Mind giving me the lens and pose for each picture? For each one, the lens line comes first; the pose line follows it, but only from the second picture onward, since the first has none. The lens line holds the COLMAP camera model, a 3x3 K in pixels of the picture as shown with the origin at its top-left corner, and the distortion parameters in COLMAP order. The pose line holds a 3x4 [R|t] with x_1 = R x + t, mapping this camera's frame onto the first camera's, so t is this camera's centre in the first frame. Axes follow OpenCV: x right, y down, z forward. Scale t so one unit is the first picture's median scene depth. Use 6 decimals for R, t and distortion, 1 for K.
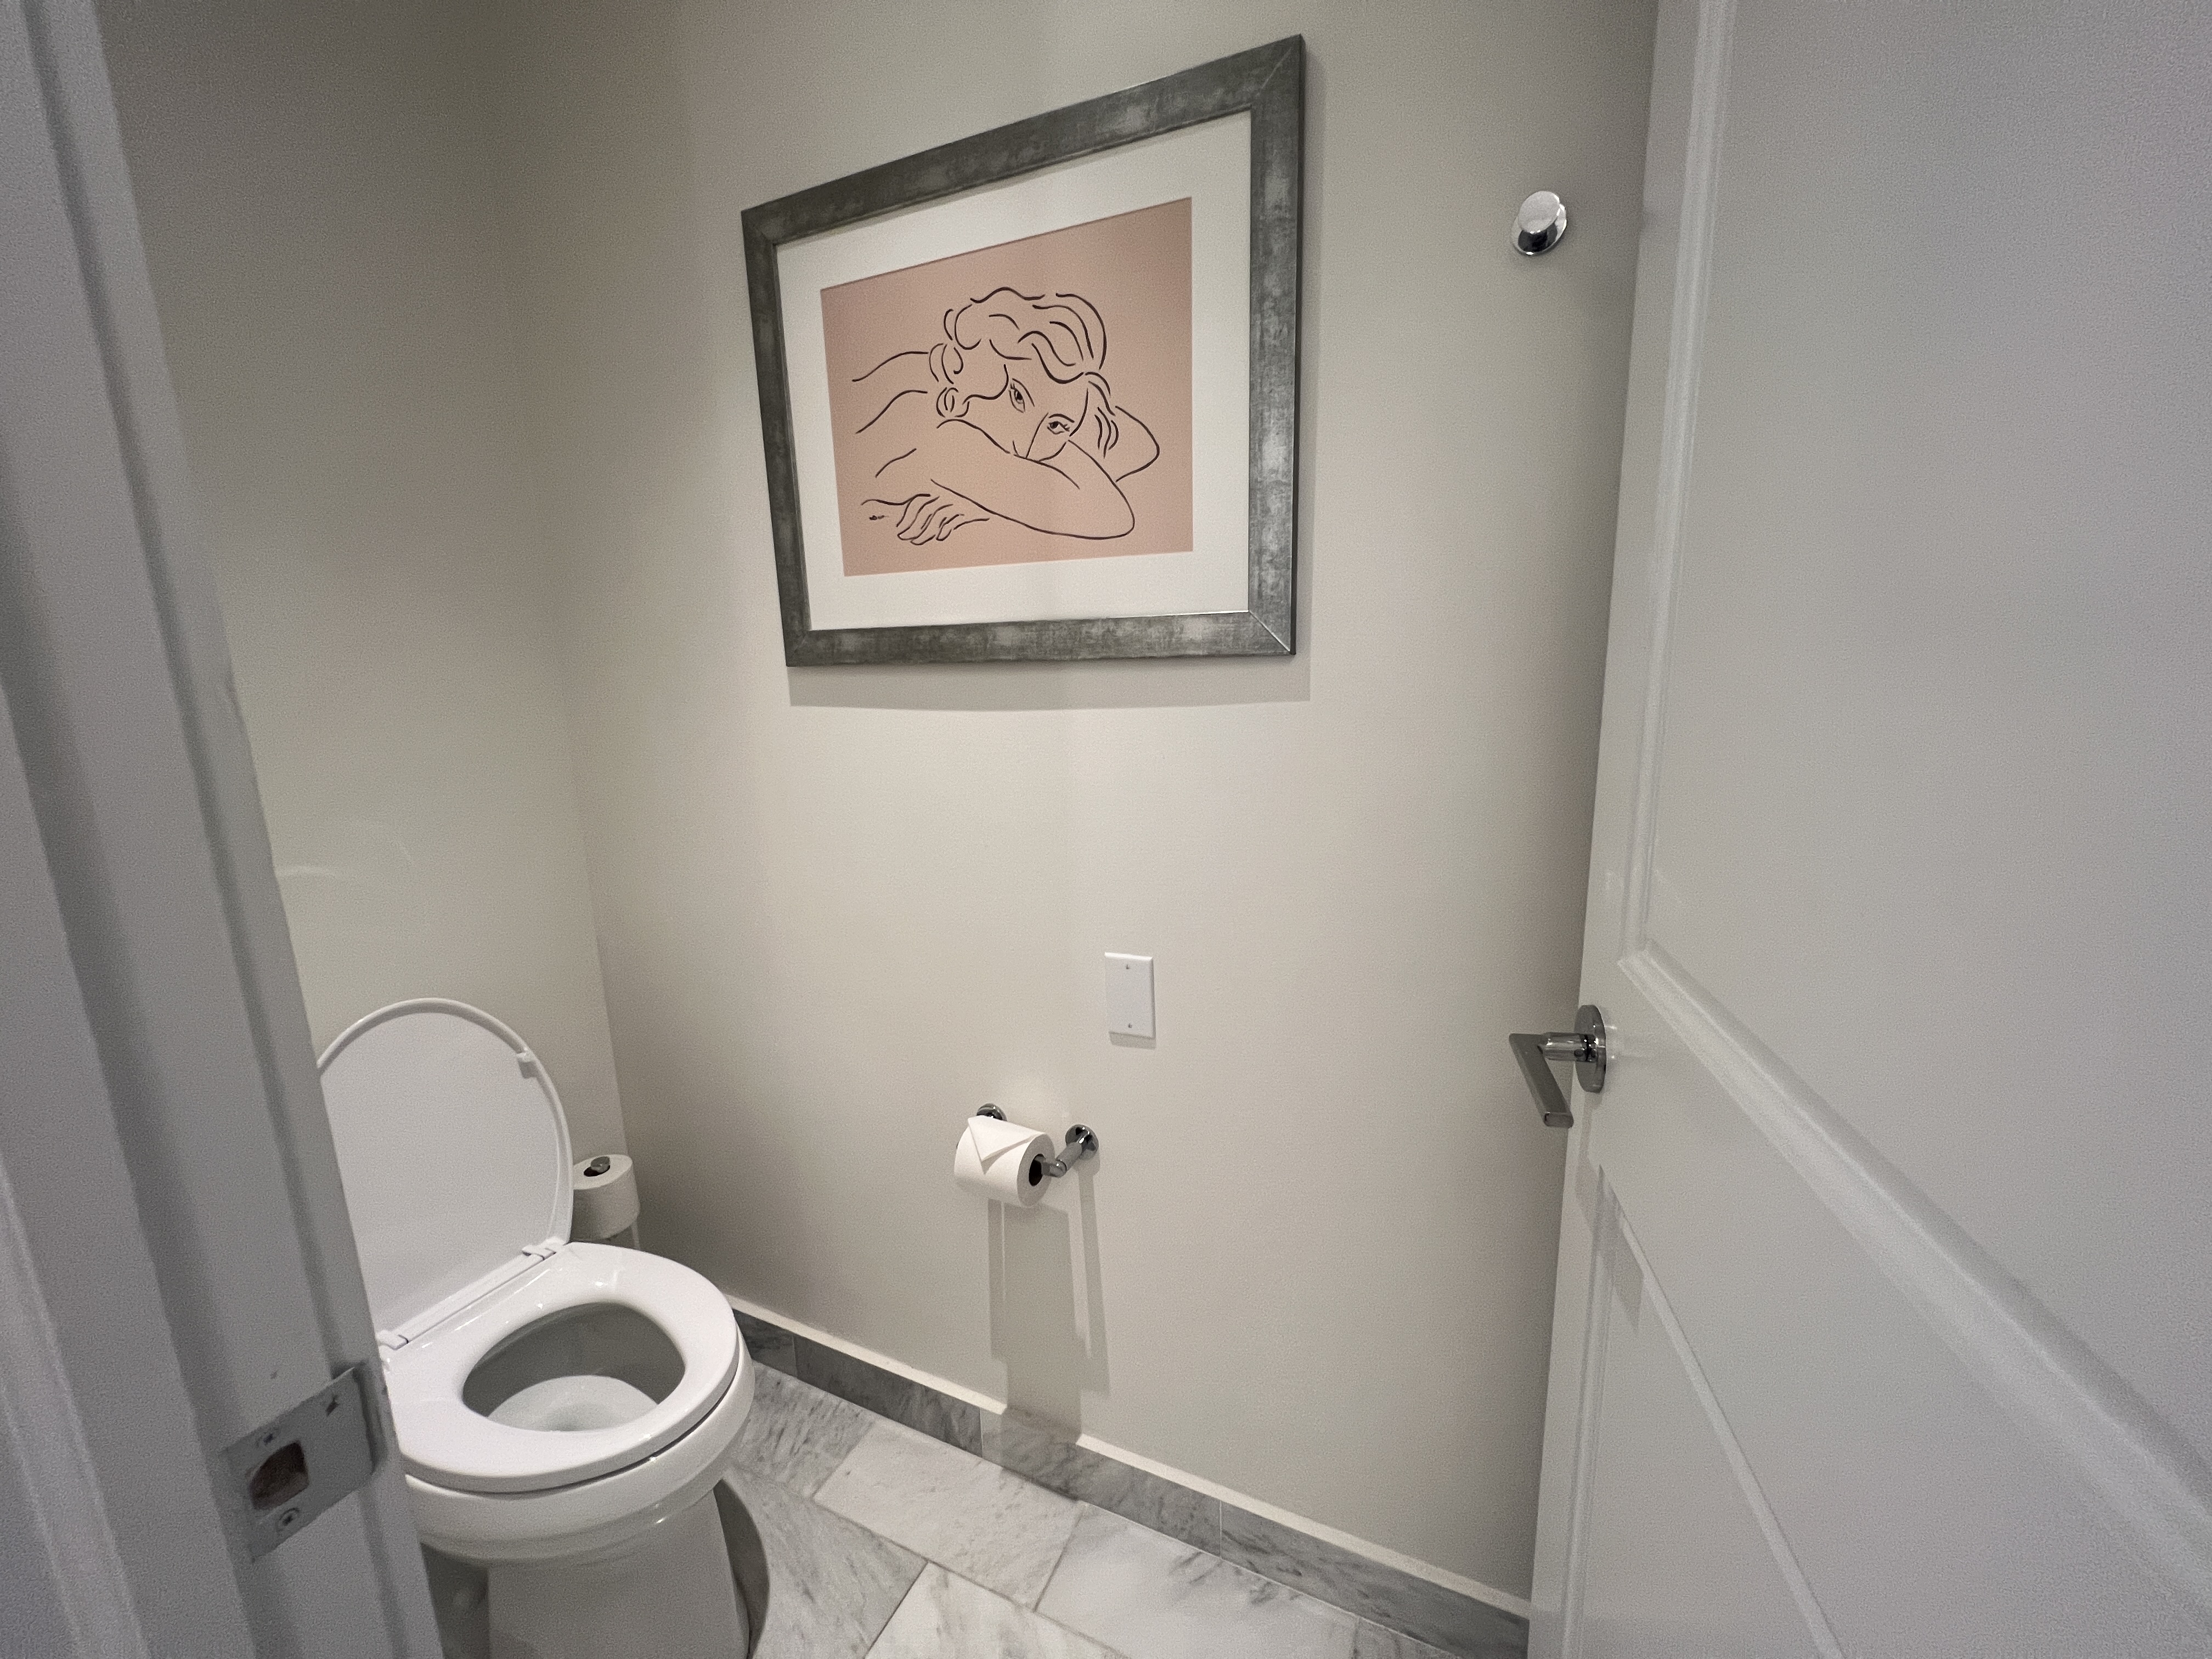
lens RADIAL K [[878.1, 0, 1109.5], [0, 878.1, 838.8], [0, 0, 1]] dist [-0.002458, -0.000026]
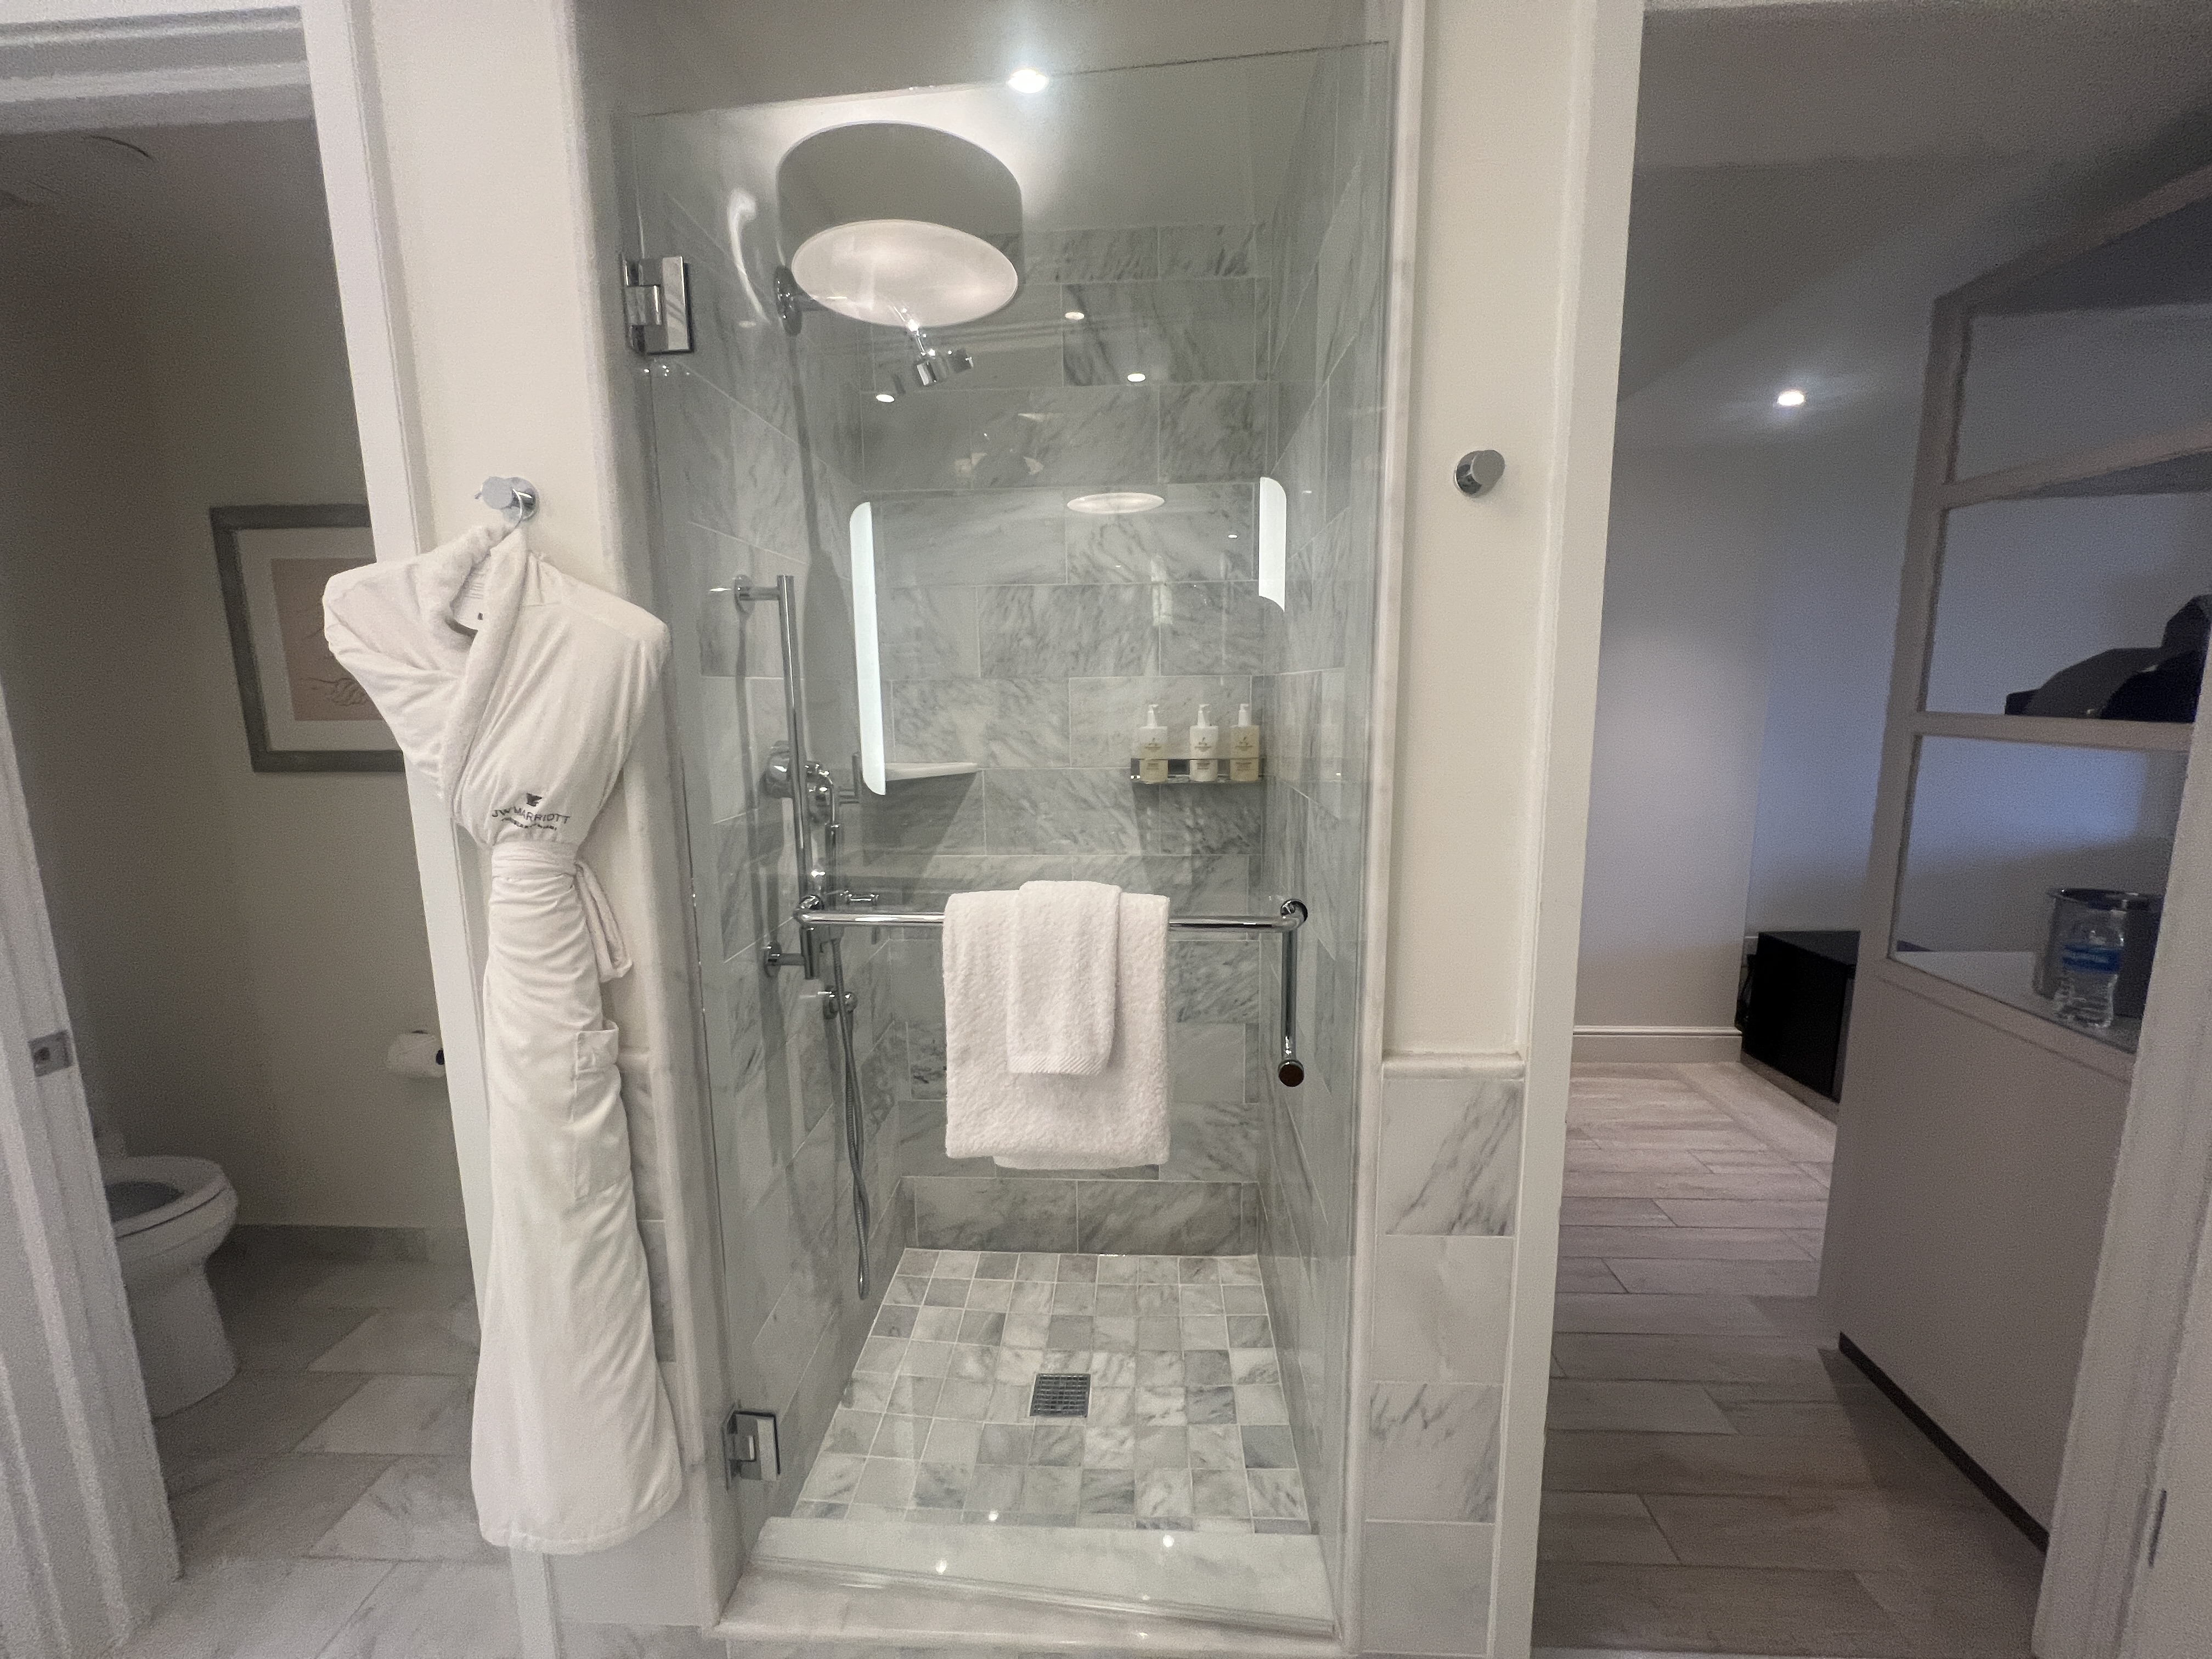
lens RADIAL K [[878.1, 0, 1104.9], [0, 878.1, 824.7], [0, 0, 1]] dist [-0.002458, -0.000026]
pose [[0.925541, -0.042155, 0.376292, 0.502972], [0.059027, 0.997697, -0.033416, 0.046206], [-0.374017, 0.053140, 0.925898, -1.138998]]
